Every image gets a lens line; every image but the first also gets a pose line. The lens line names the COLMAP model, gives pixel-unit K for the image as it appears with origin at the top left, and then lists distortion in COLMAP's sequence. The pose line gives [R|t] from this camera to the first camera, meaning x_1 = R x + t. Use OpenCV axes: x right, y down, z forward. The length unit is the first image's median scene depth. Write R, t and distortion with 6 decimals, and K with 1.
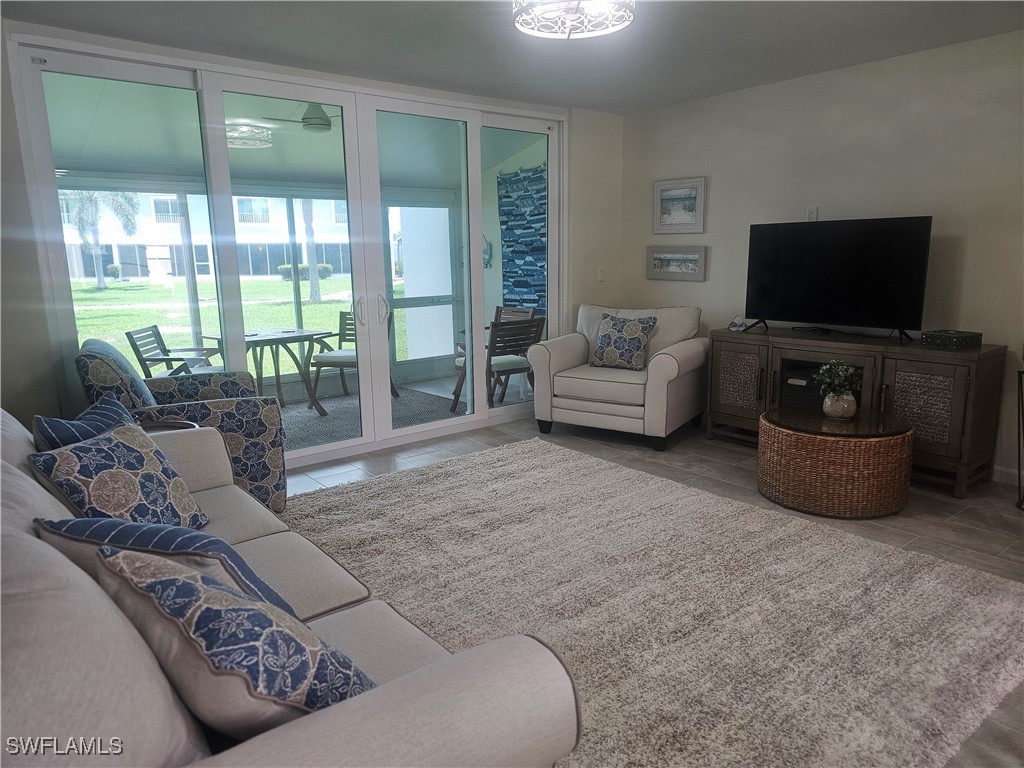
lens RADIAL K [[681.2, 0, 516.0], [0, 681.2, 378.4], [0, 0, 1]] dist [0.067898, -0.060247]
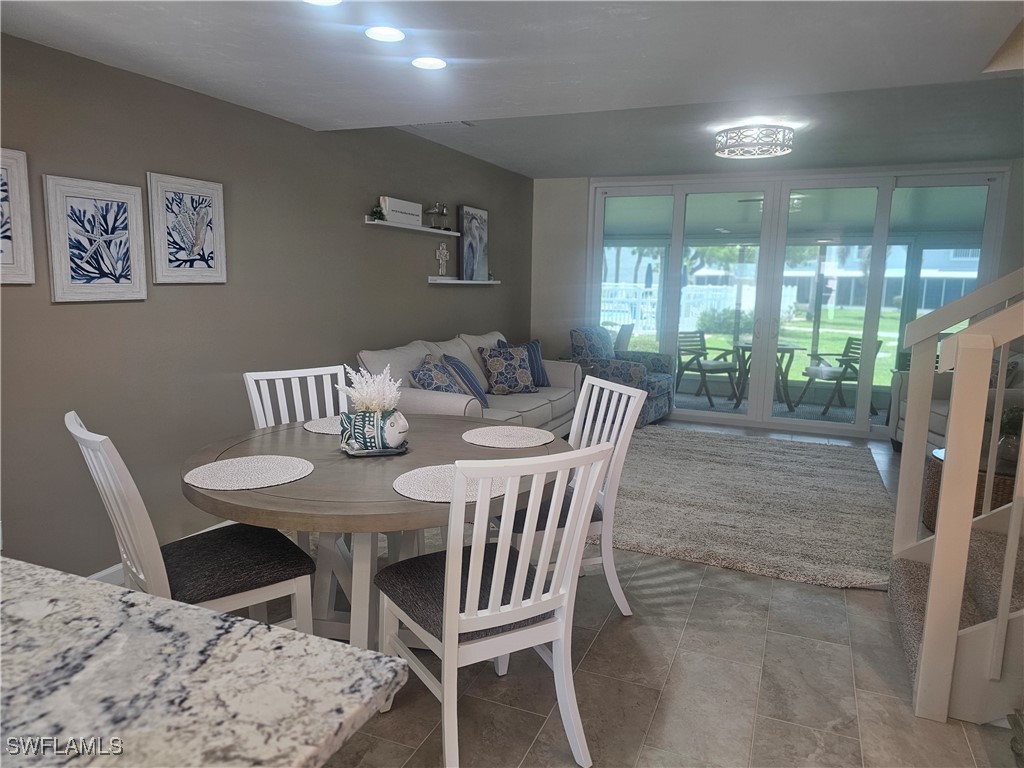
lens RADIAL K [[681.2, 0, 516.0], [0, 681.2, 378.4], [0, 0, 1]] dist [0.067898, -0.060247]
pose [[0.465956, 0.152978, -0.871483, 0.647374], [-0.193115, 0.978778, 0.068559, 0.003530], [0.863477, 0.136351, 0.485609, -0.102484]]
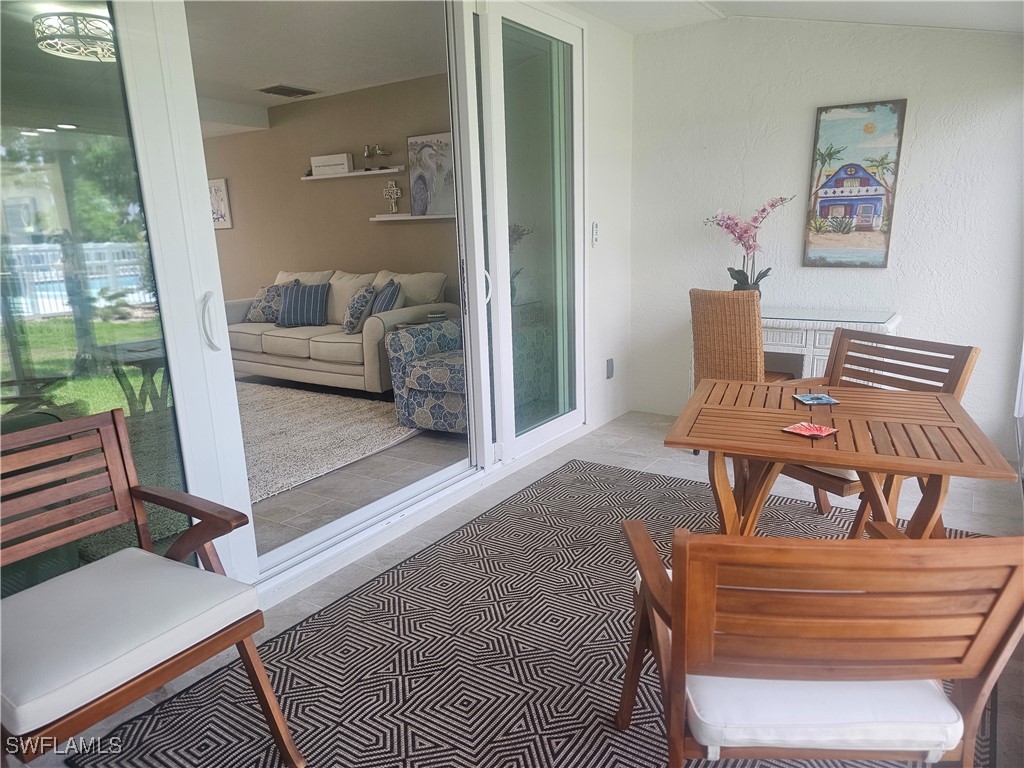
lens RADIAL K [[681.2, 0, 516.0], [0, 681.2, 378.4], [0, 0, 1]] dist [0.067898, -0.060247]
pose [[-0.950965, 0.109096, -0.289421, -0.116623], [-0.011716, 0.922352, 0.386174, -0.220546], [0.309078, 0.370628, -0.875846, 1.290815]]
